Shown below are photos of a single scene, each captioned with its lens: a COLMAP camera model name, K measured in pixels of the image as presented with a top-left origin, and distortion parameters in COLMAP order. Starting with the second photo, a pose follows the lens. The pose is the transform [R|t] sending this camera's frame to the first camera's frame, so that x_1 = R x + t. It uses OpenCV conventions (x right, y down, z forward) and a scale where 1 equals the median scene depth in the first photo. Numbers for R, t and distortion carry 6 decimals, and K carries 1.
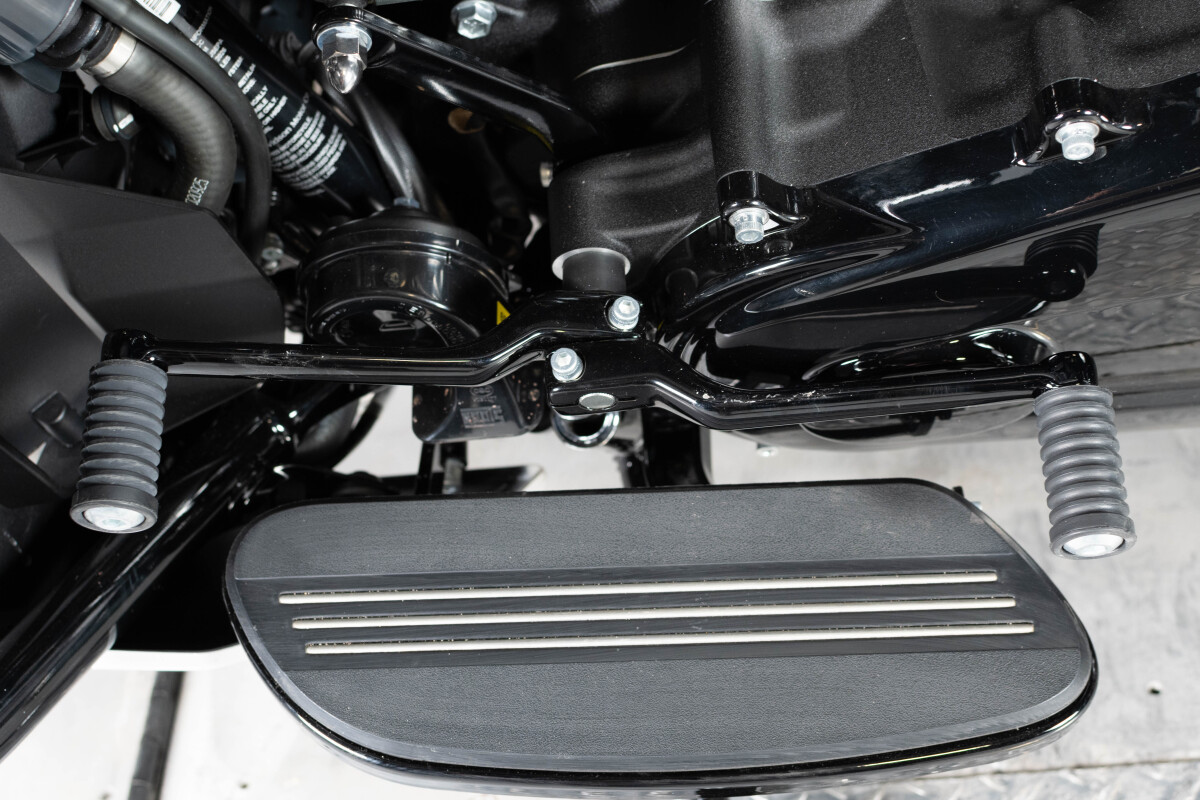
lens RADIAL K [[1805.6, 0, 616.6], [0, 1805.6, 400.0], [0, 0, 1]] dist [0.003838, 0.075286]
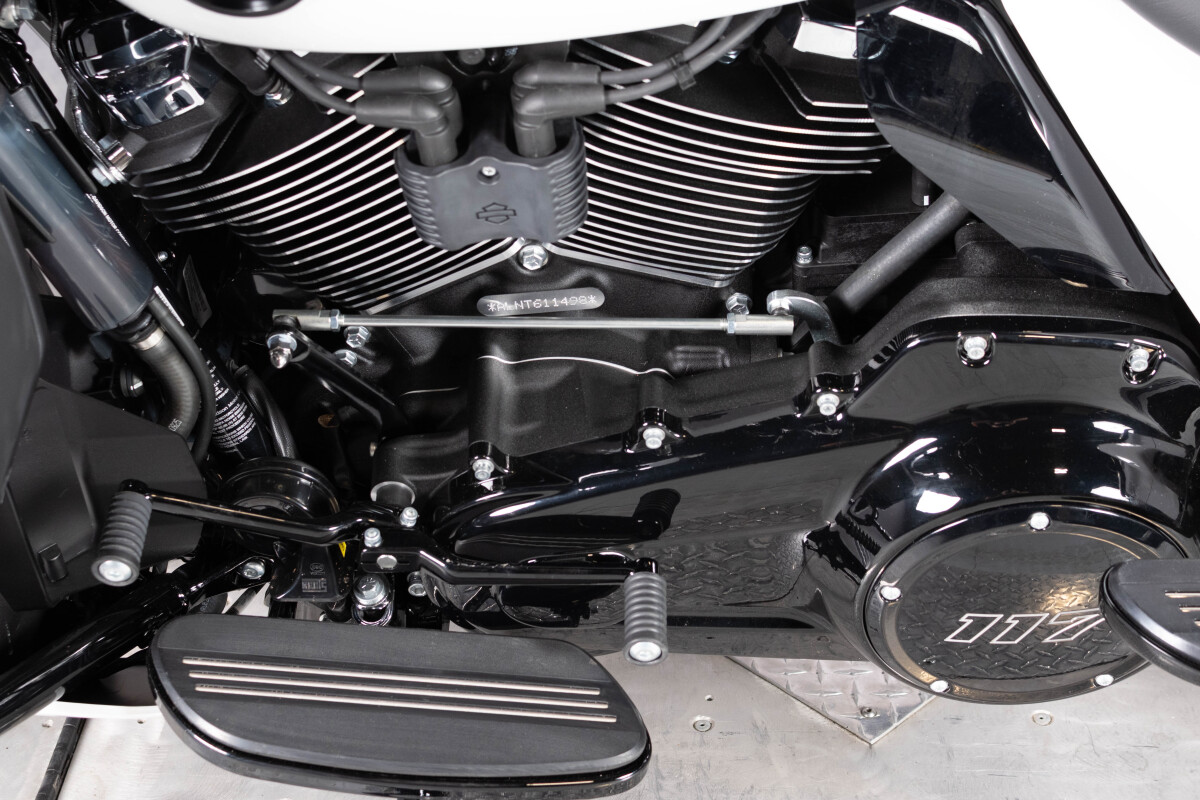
lens RADIAL K [[1810.4, 0, 576.6], [0, 1810.4, 403.3], [0, 0, 1]] dist [0.024263, -0.076511]
pose [[0.987409, 0.135335, 0.081899, 0.006381], [-0.104890, 0.947699, -0.301437, 0.365096], [-0.118411, 0.289051, 0.949962, -0.748858]]
